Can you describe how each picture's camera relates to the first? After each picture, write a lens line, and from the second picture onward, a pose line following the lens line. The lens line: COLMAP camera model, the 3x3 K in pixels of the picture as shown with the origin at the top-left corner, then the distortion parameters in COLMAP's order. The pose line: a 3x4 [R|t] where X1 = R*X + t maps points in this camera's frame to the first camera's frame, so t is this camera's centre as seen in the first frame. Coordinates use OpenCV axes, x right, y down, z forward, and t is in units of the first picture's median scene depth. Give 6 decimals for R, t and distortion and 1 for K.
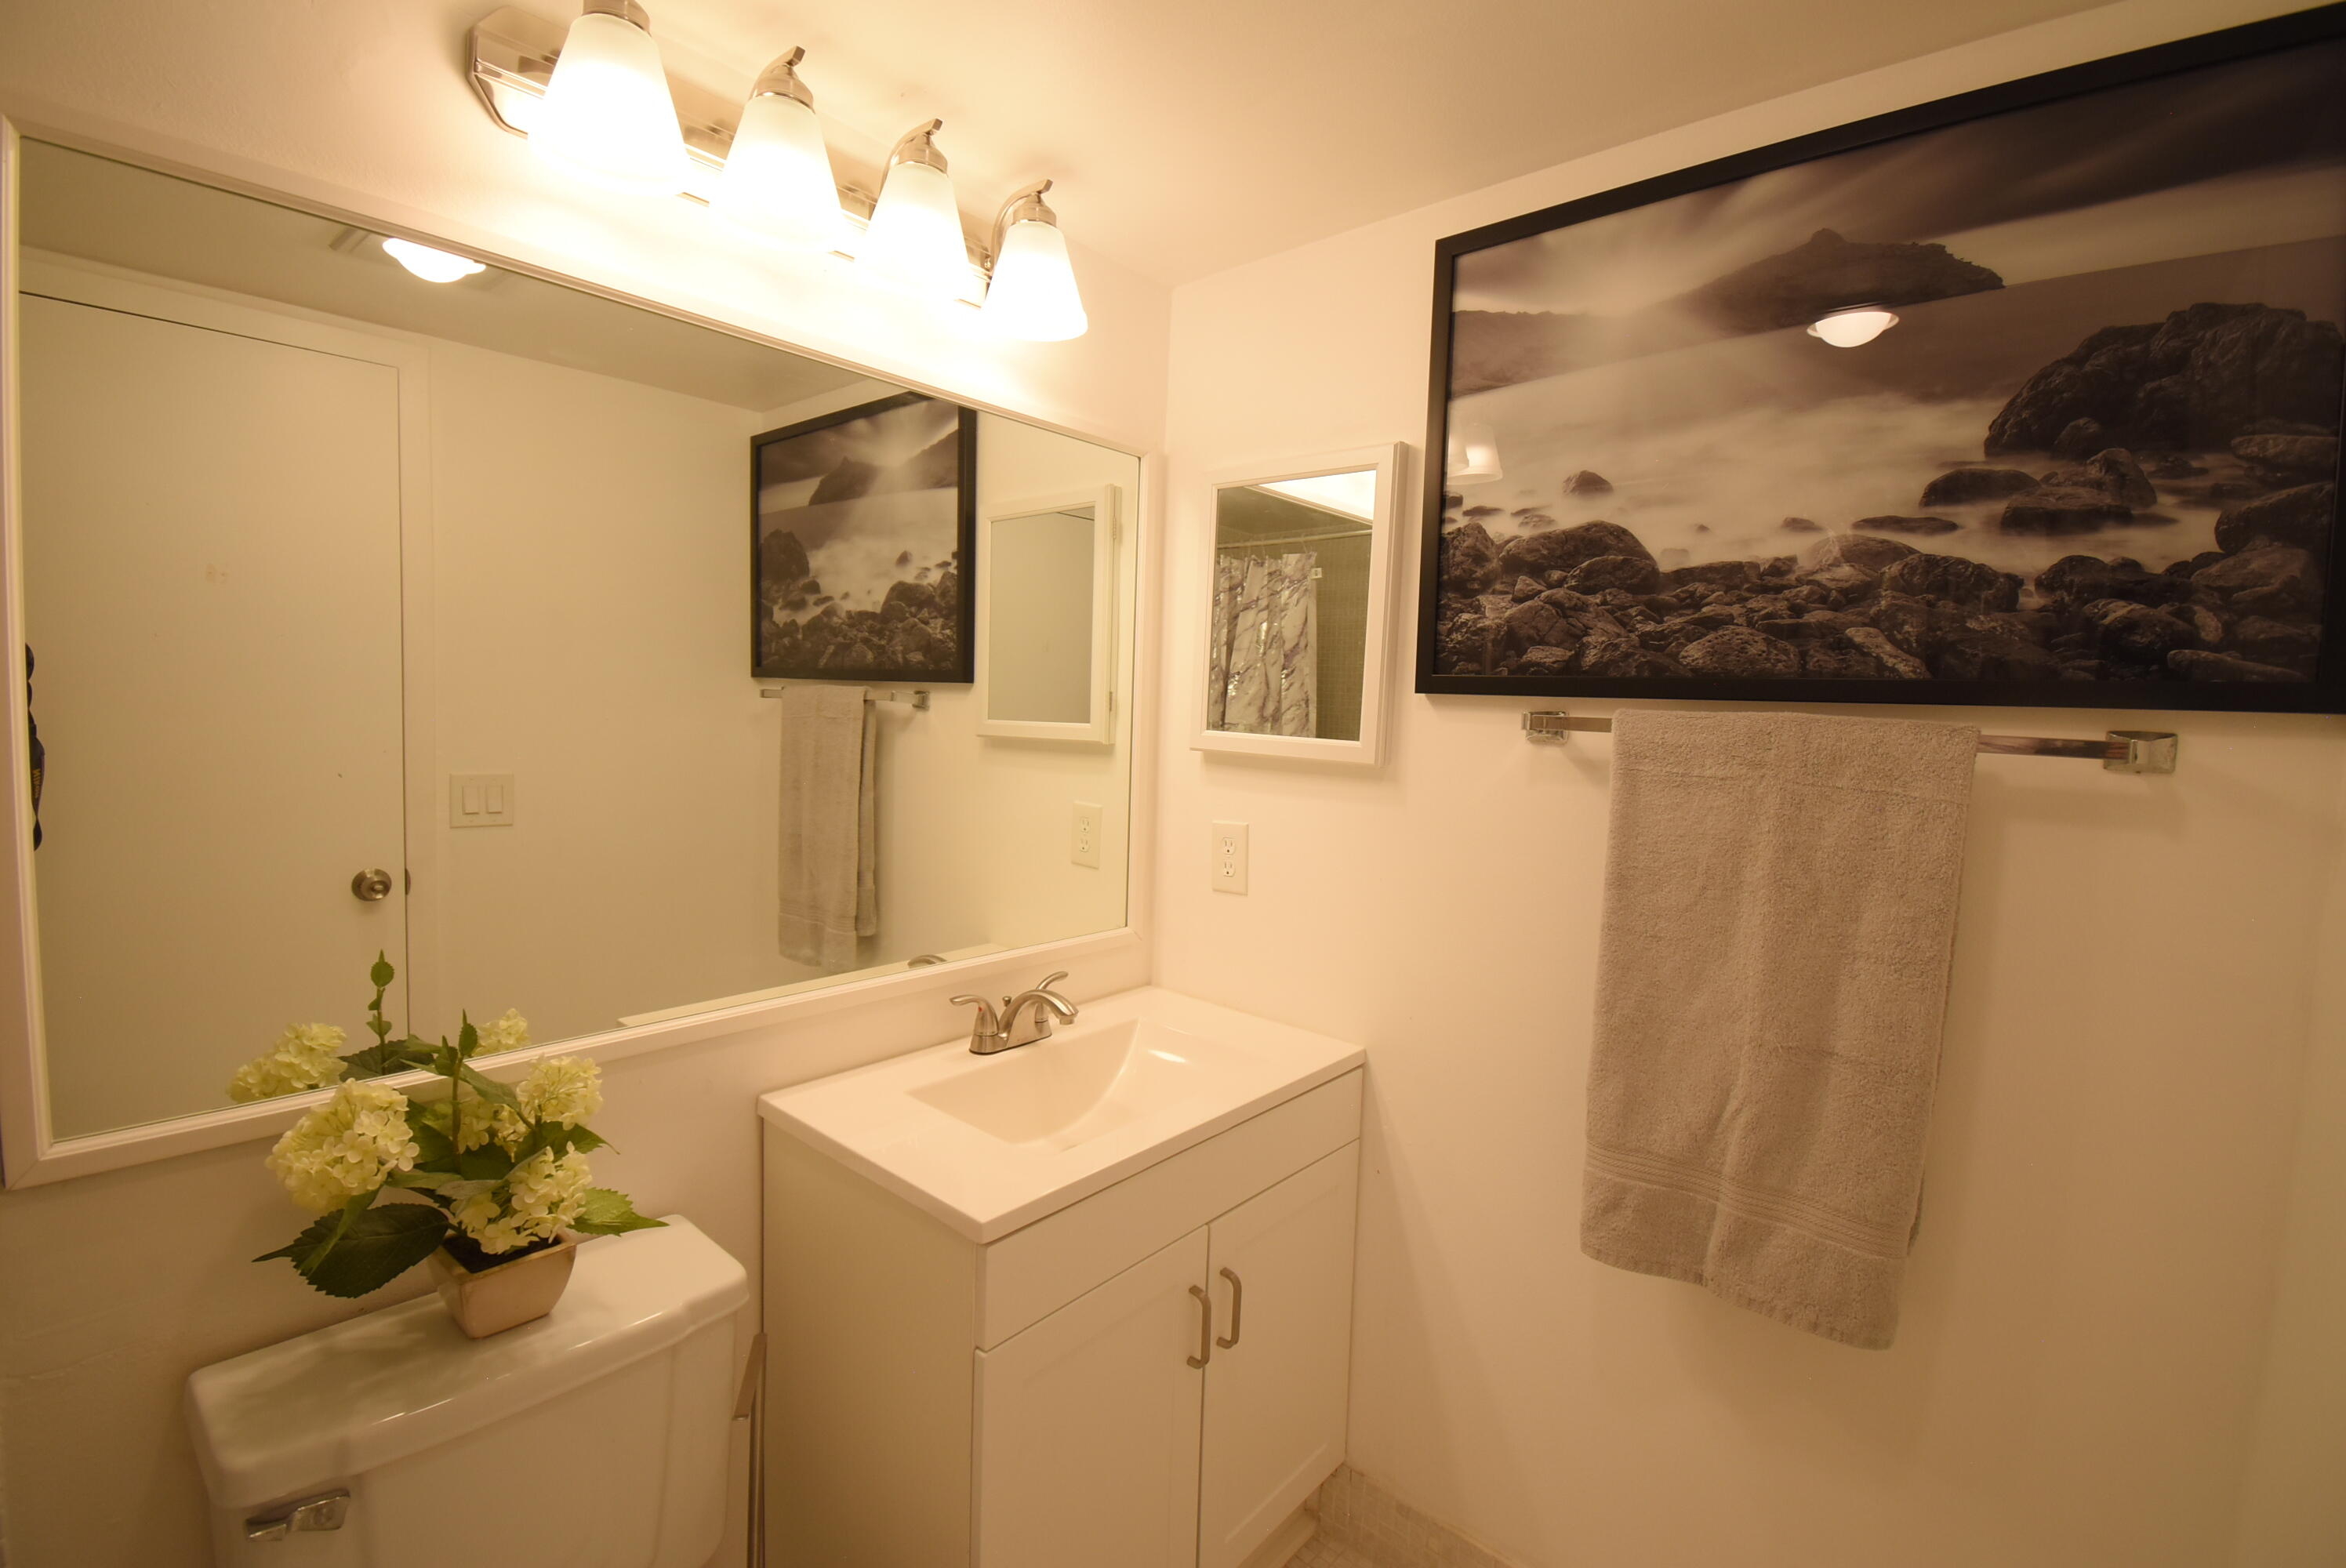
lens RADIAL K [[1059.3, 0, 1162.9], [0, 1059.3, 792.5], [0, 0, 1]] dist [0.010135, -0.018275]
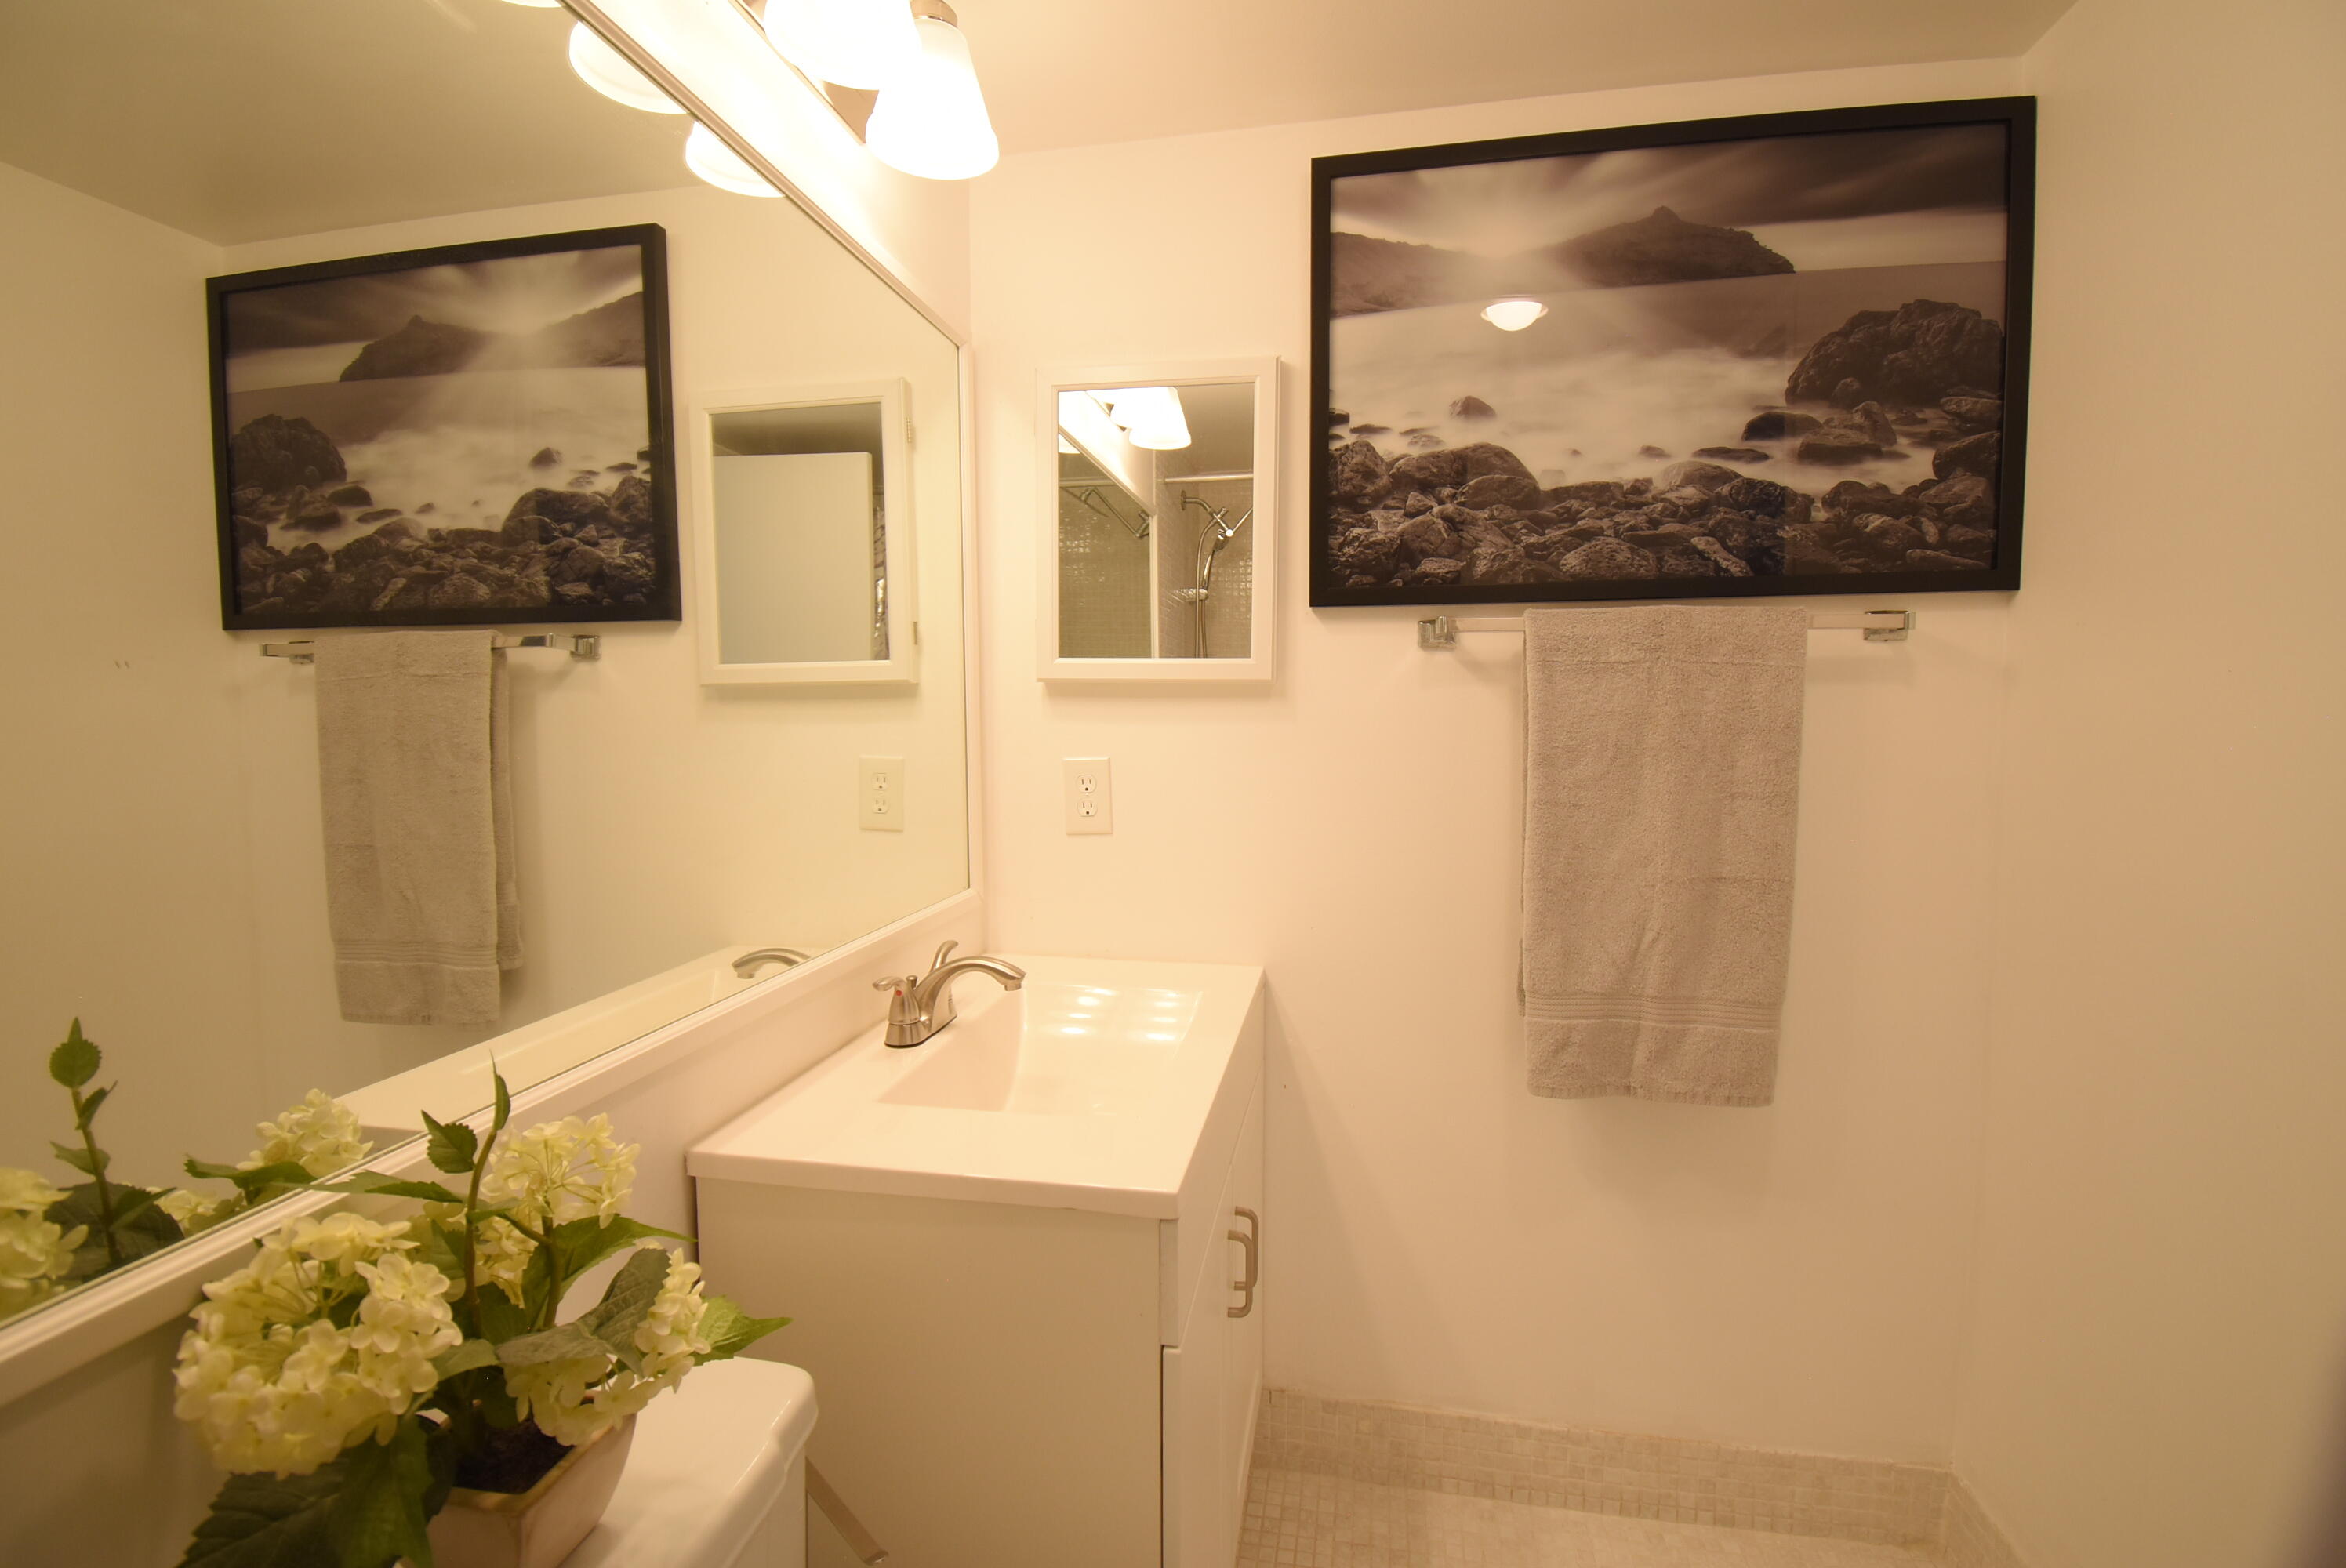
lens RADIAL K [[1059.3, 0, 1254.8], [0, 1059.3, 779.9], [0, 0, 1]] dist [0.010135, -0.018275]
pose [[0.854186, -0.080462, 0.513704, -0.379701], [0.078230, 0.996596, 0.026016, 0.046160], [-0.514049, 0.017965, 0.857573, 0.174262]]
